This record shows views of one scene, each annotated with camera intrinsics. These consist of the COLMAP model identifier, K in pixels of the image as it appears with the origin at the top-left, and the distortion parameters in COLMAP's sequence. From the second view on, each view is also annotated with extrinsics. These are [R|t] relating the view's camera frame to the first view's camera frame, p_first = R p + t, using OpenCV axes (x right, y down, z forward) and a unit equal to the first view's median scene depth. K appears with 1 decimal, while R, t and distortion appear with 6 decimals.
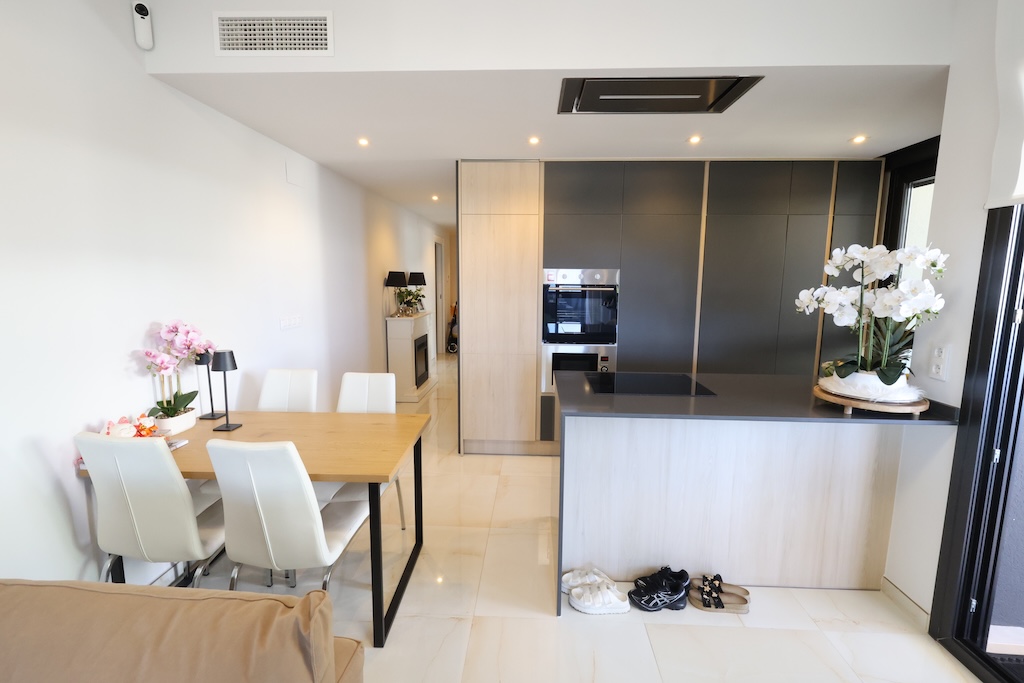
lens RADIAL K [[474.3, 0, 514.0], [0, 474.3, 341.7], [0, 0, 1]] dist [0.000673, 0.001827]
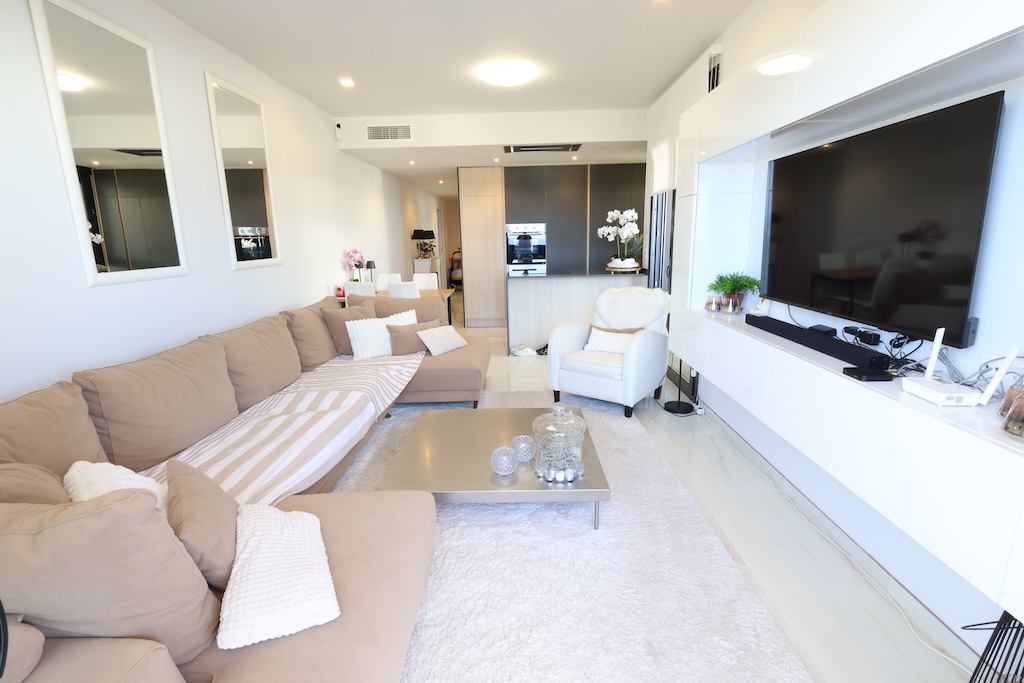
lens RADIAL K [[474.3, 0, 517.9], [0, 474.3, 336.7], [0, 0, 1]] dist [0.000673, 0.001827]
pose [[0.999085, -0.034529, 0.025225, 0.054117], [0.032703, 0.997042, 0.069555, 0.185861], [-0.027552, -0.068667, 0.997259, -1.044519]]
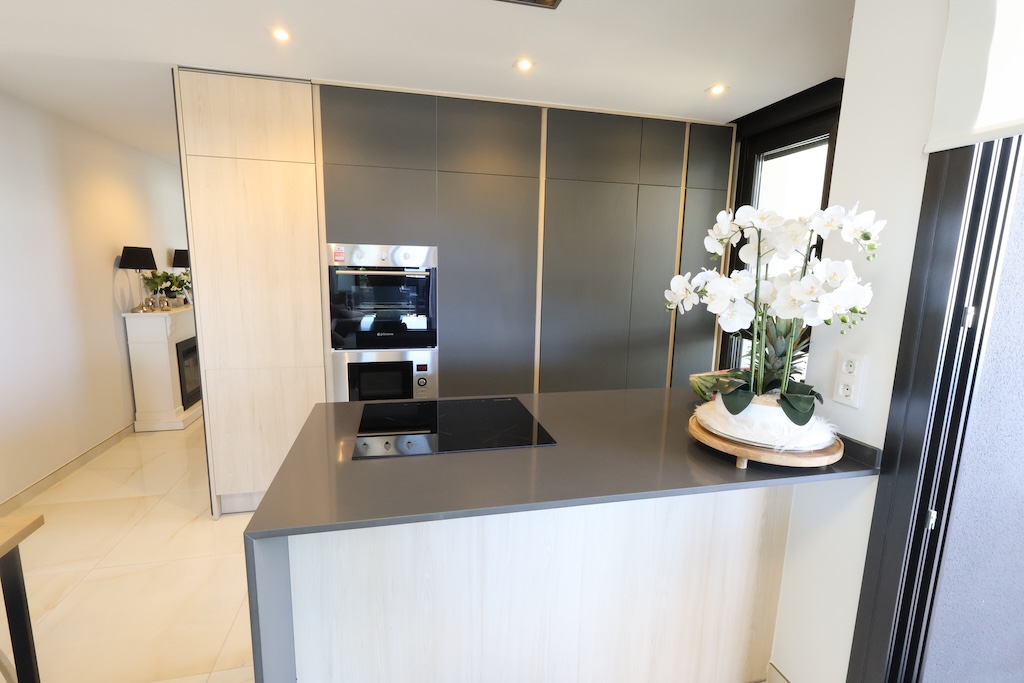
lens RADIAL K [[474.3, 0, 510.8], [0, 474.3, 342.3], [0, 0, 1]] dist [0.000673, 0.001827]
pose [[0.960049, -0.033822, 0.277782, 0.140419], [0.025141, 0.999080, 0.034755, -0.030695], [-0.278702, -0.026382, 0.960015, 0.291343]]
